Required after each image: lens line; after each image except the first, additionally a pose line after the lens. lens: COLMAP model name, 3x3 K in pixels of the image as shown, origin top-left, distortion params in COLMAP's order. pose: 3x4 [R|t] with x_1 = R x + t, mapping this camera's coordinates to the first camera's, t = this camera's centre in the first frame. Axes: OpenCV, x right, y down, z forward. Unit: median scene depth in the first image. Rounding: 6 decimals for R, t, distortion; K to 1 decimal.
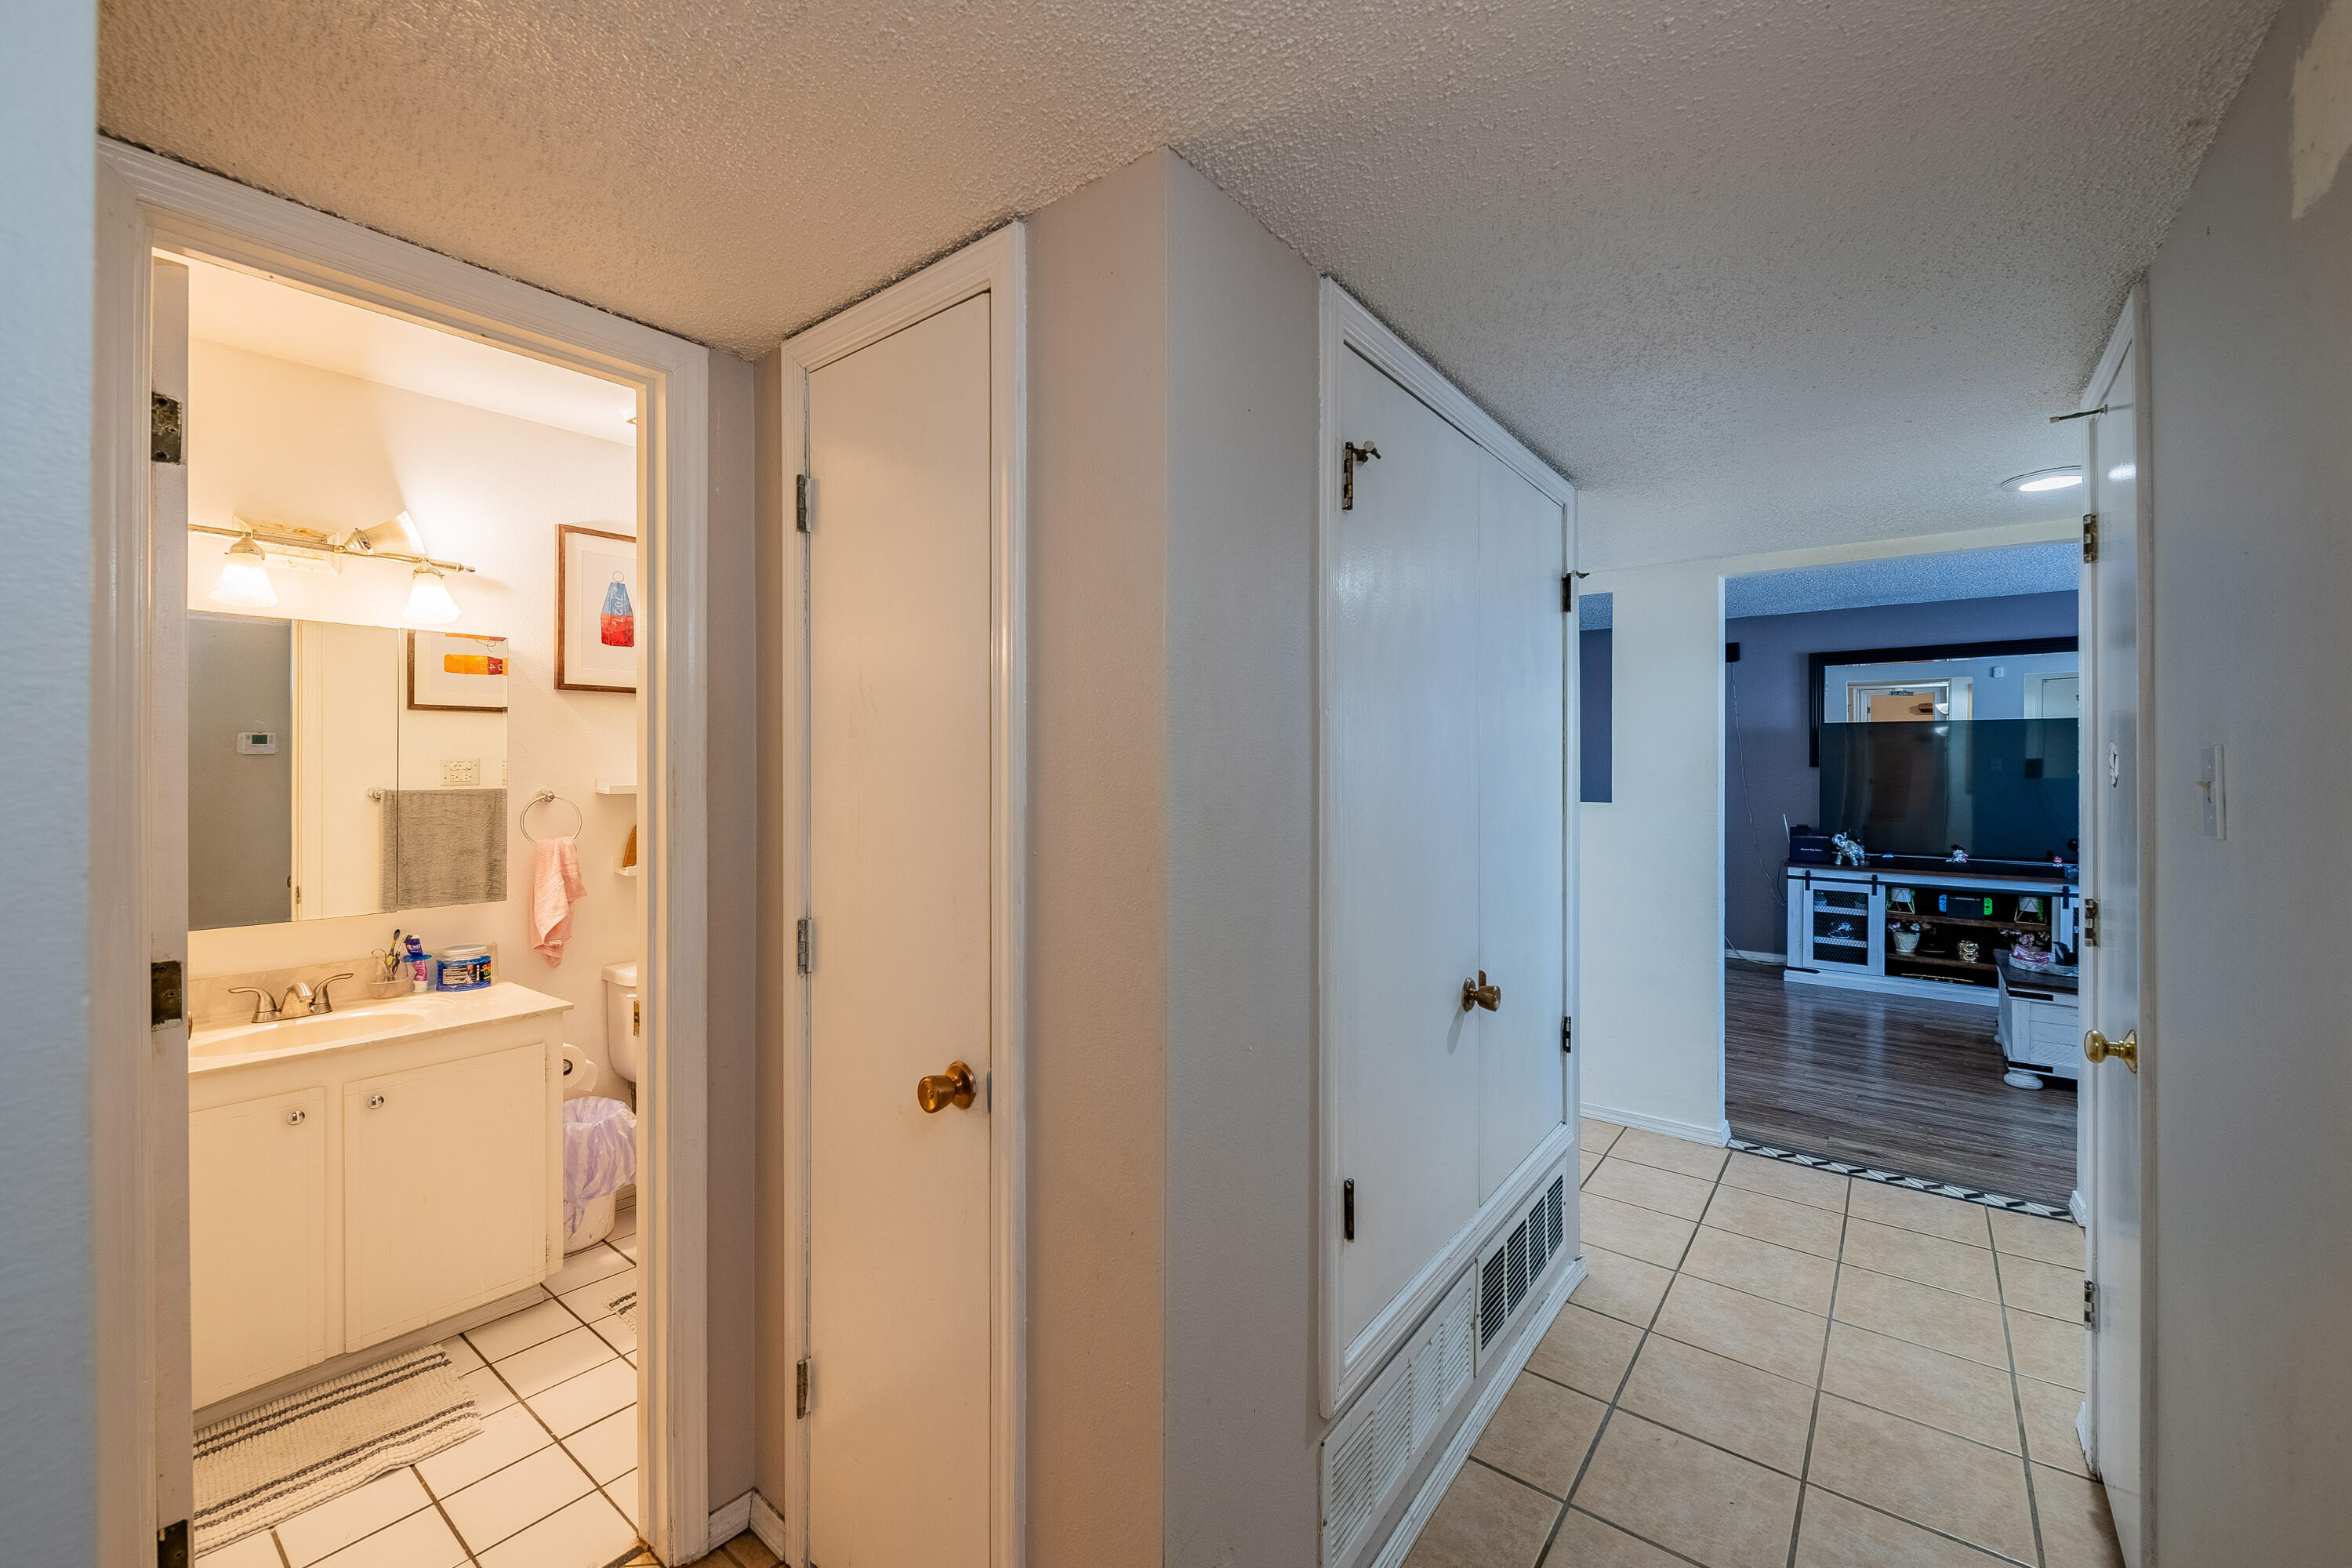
lens RADIAL K [[941.0, 0, 1161.4], [0, 941.0, 764.6], [0, 0, 1]] dist [0.003126, -0.003596]
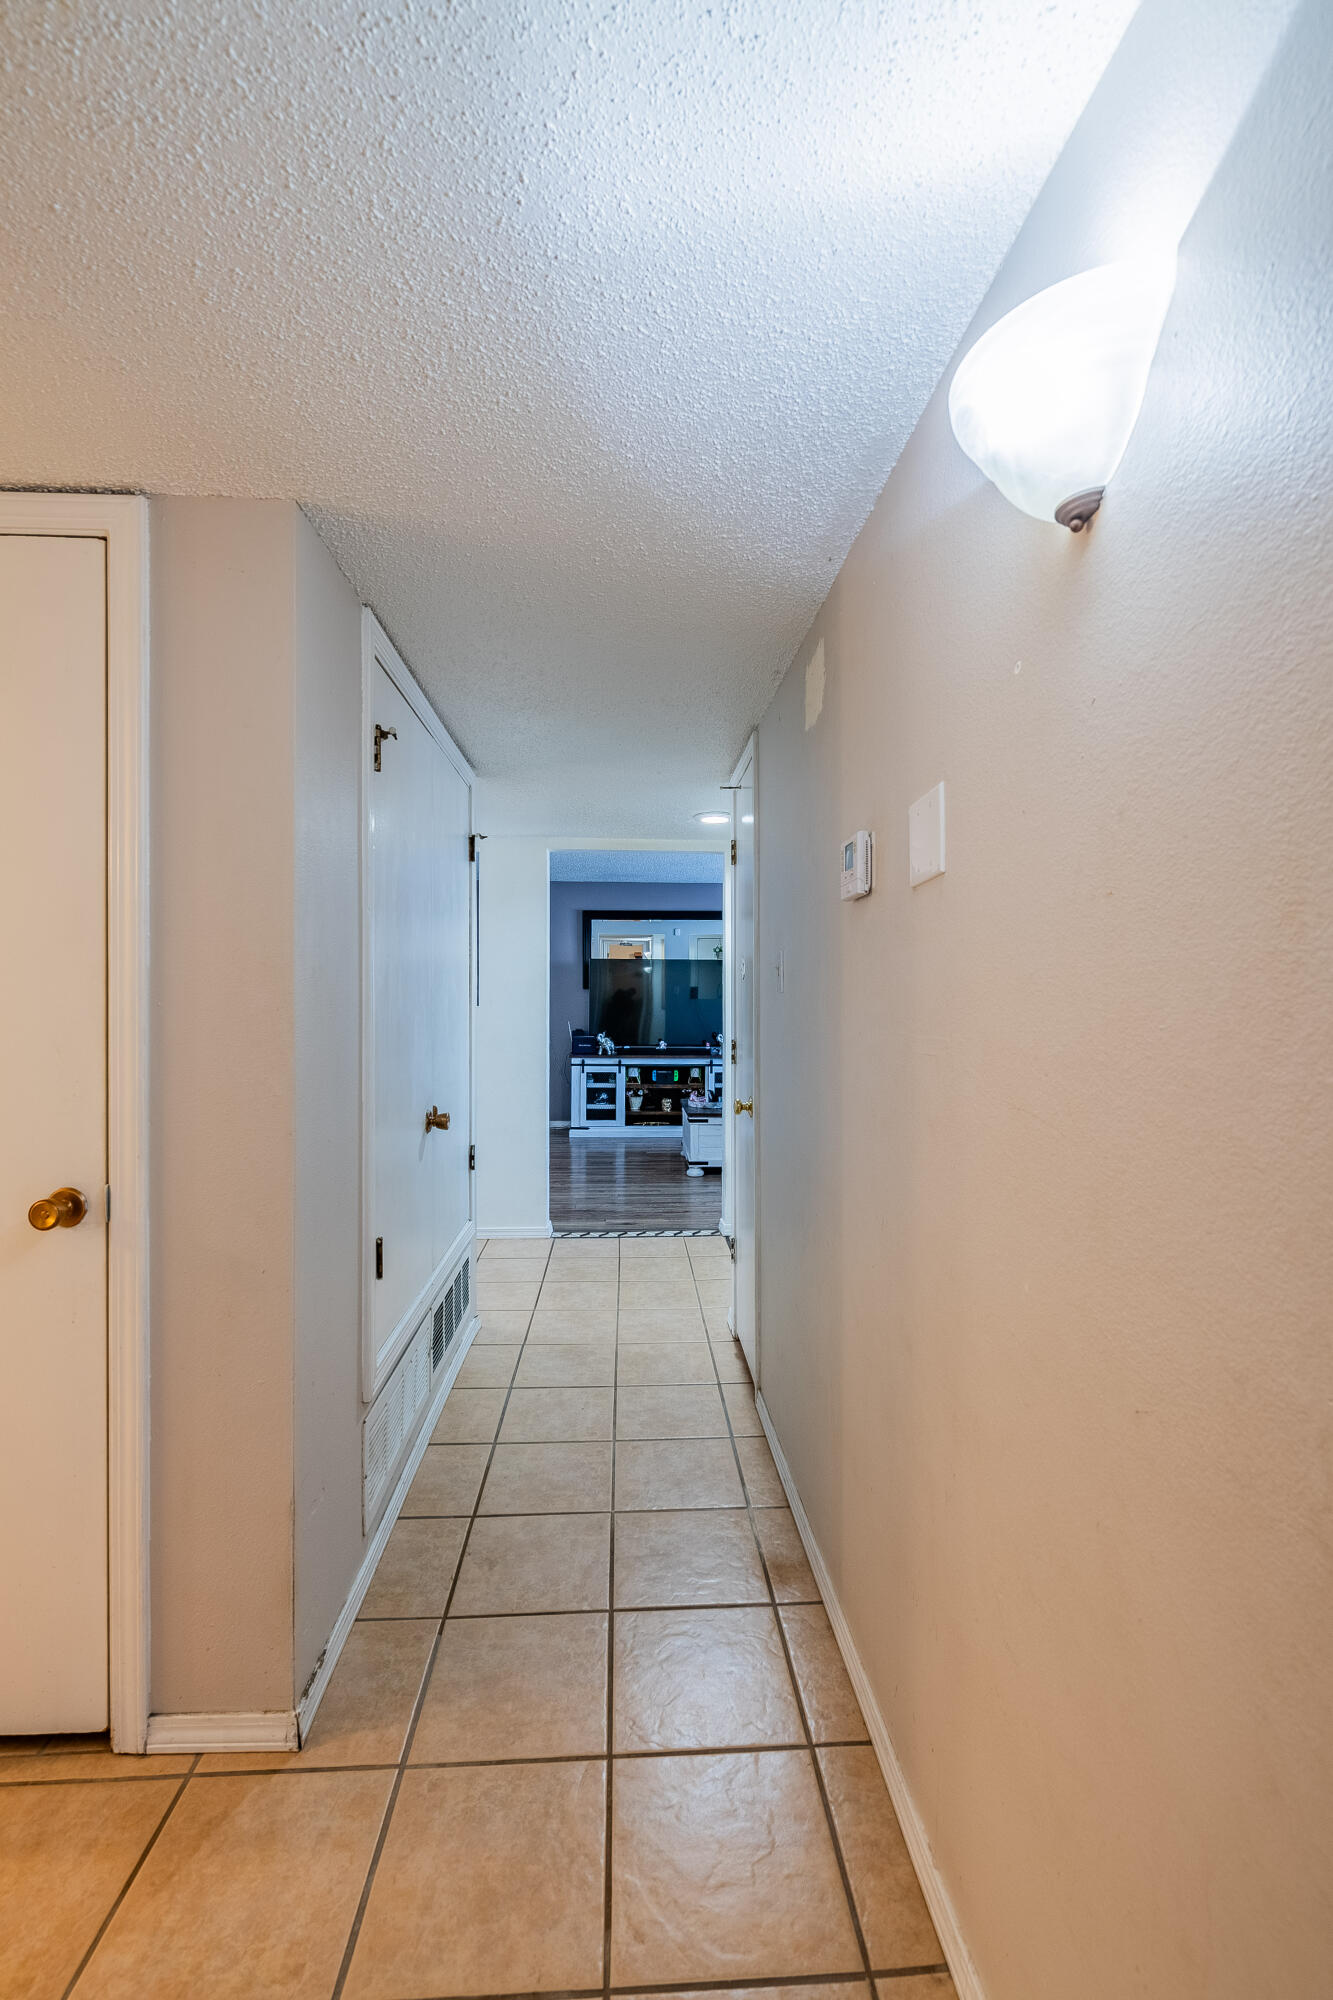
lens RADIAL K [[831.9, 0, 666.5], [0, 831.9, 1000.0], [0, 0, 1]] dist [-0.001372, -0.000198]
pose [[0.751860, -0.002004, 0.659319, -0.093201], [-0.001137, 0.999990, 0.004337, 0.021620], [-0.659321, -0.004011, 0.751851, -0.074208]]
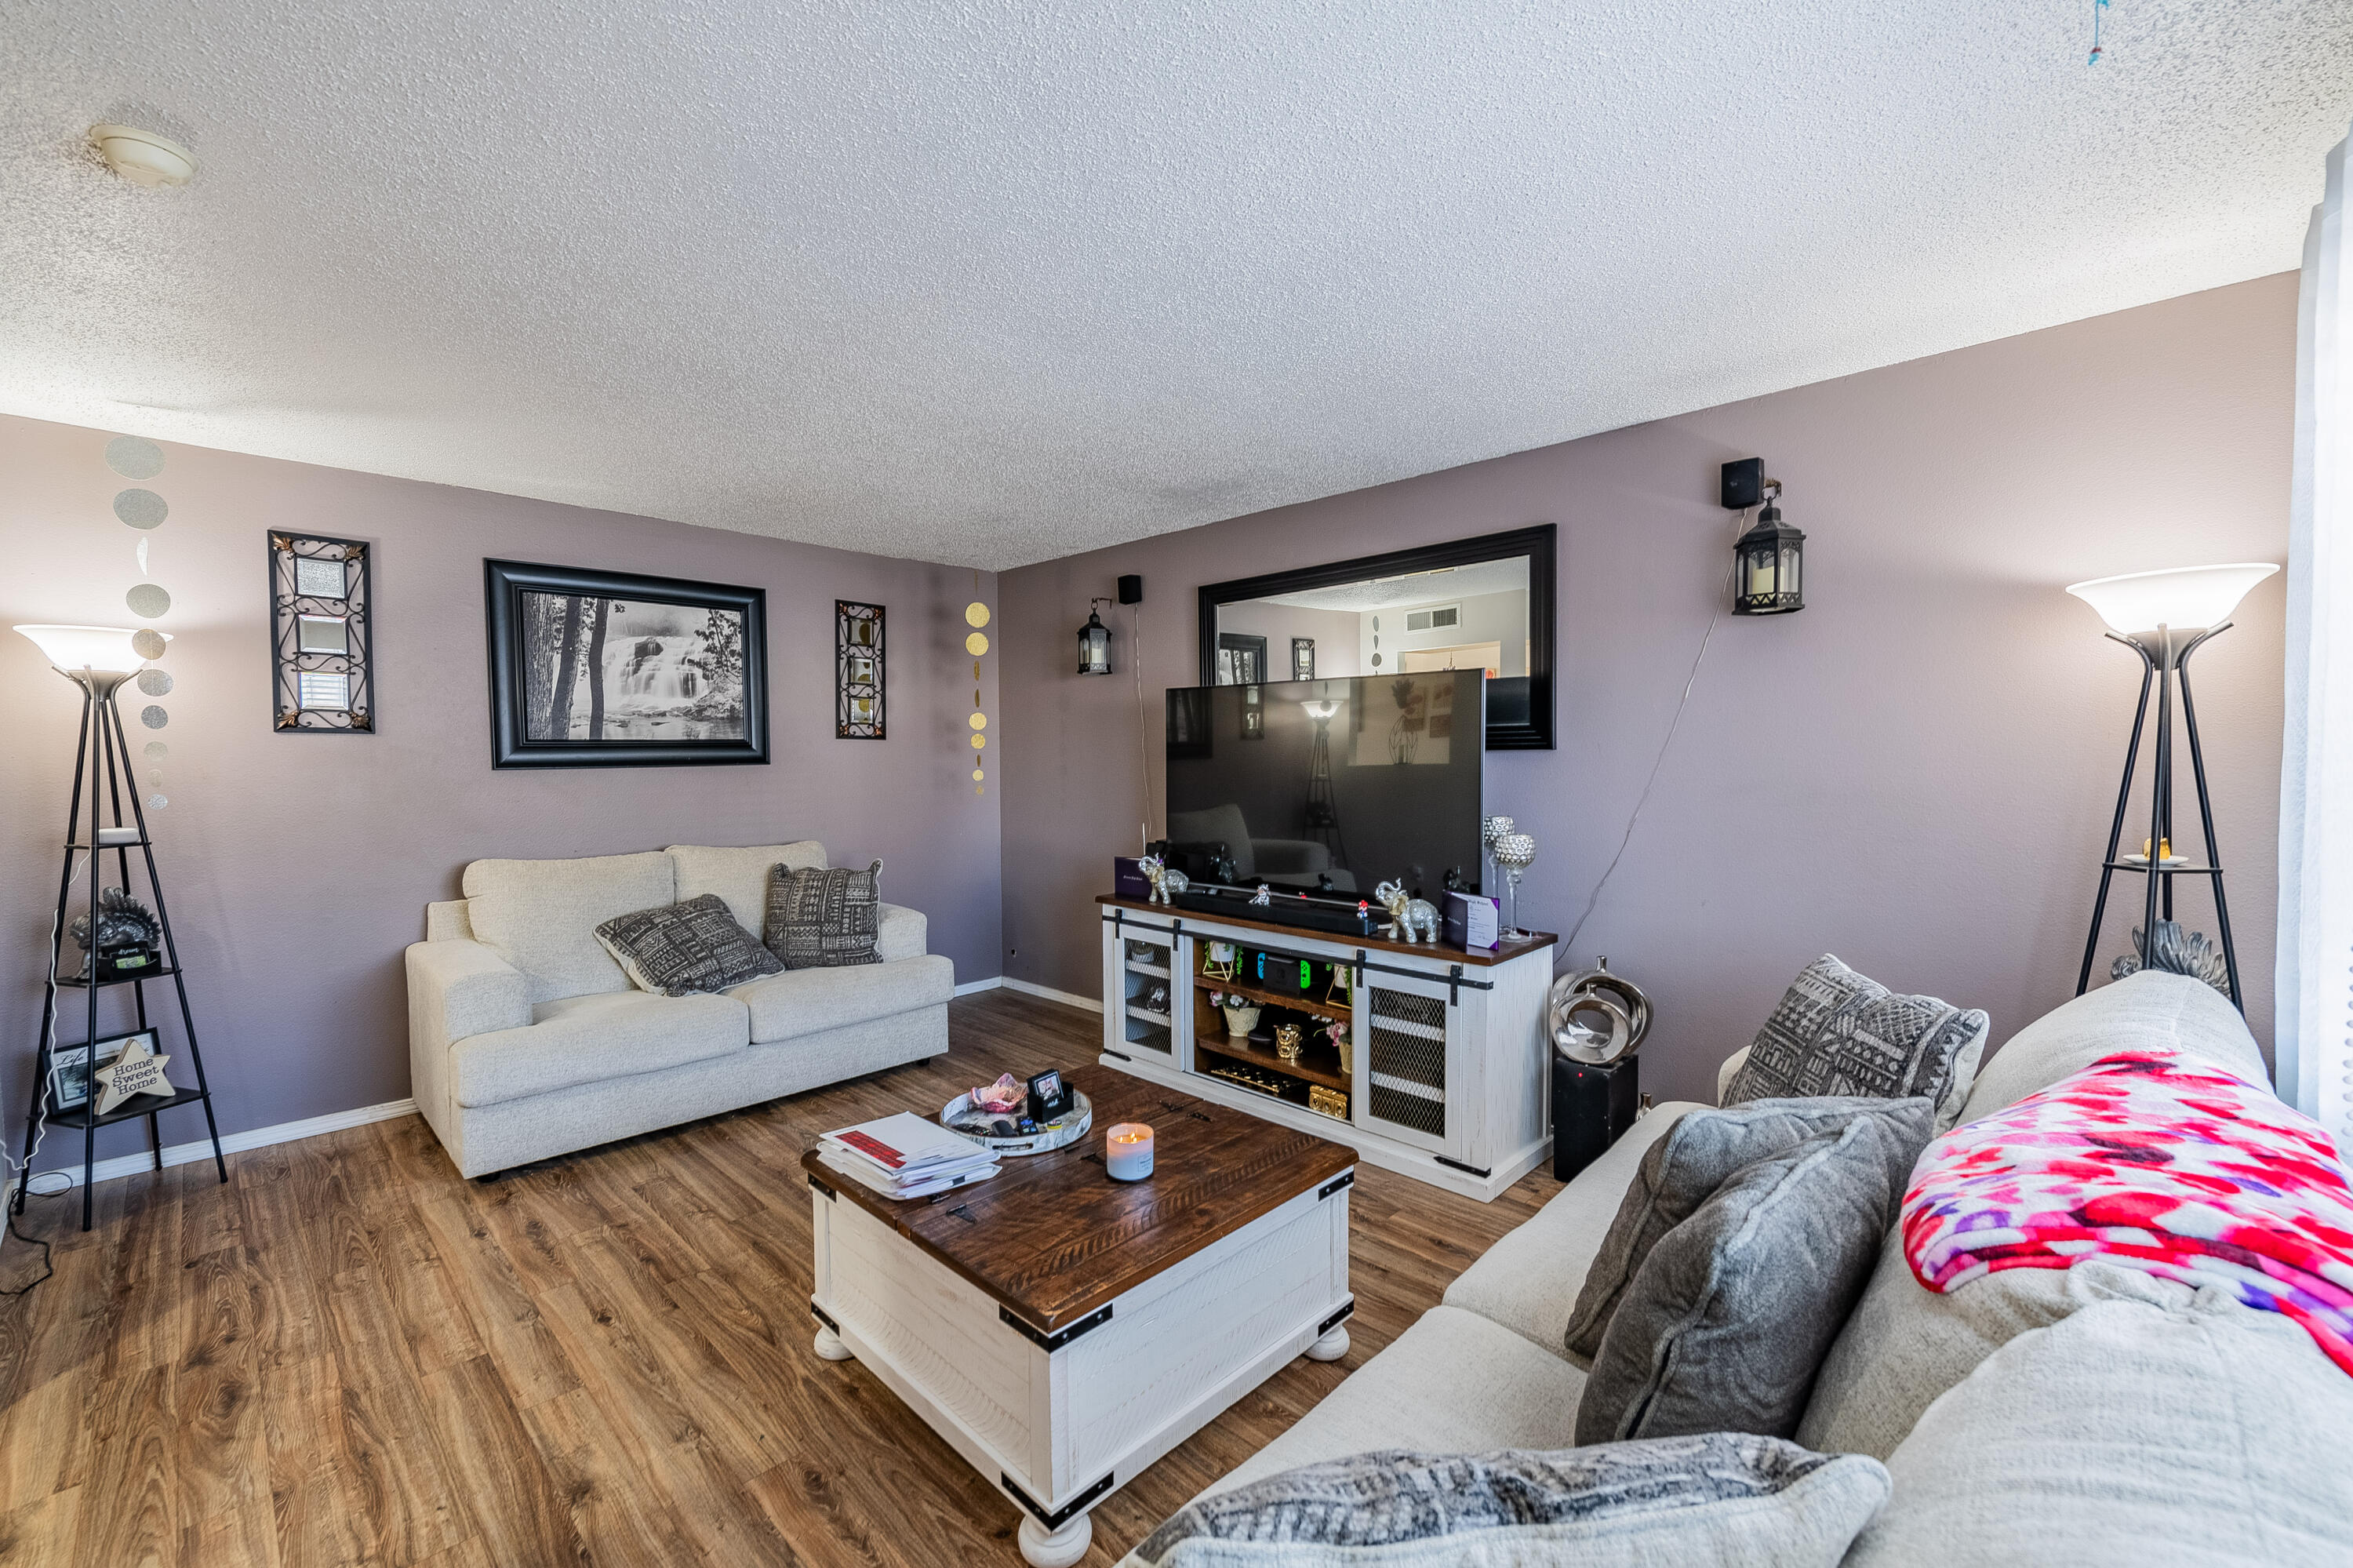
lens RADIAL K [[946.7, 0, 1170.2], [0, 946.7, 790.7], [0, 0, 1]] dist [-0.001572, -0.000384]
pose [[0.993960, -0.000990, -0.109735, 1.174049], [0.005268, 0.999237, 0.038697, 0.002866], [0.109613, -0.039042, 0.993207, 0.497439]]
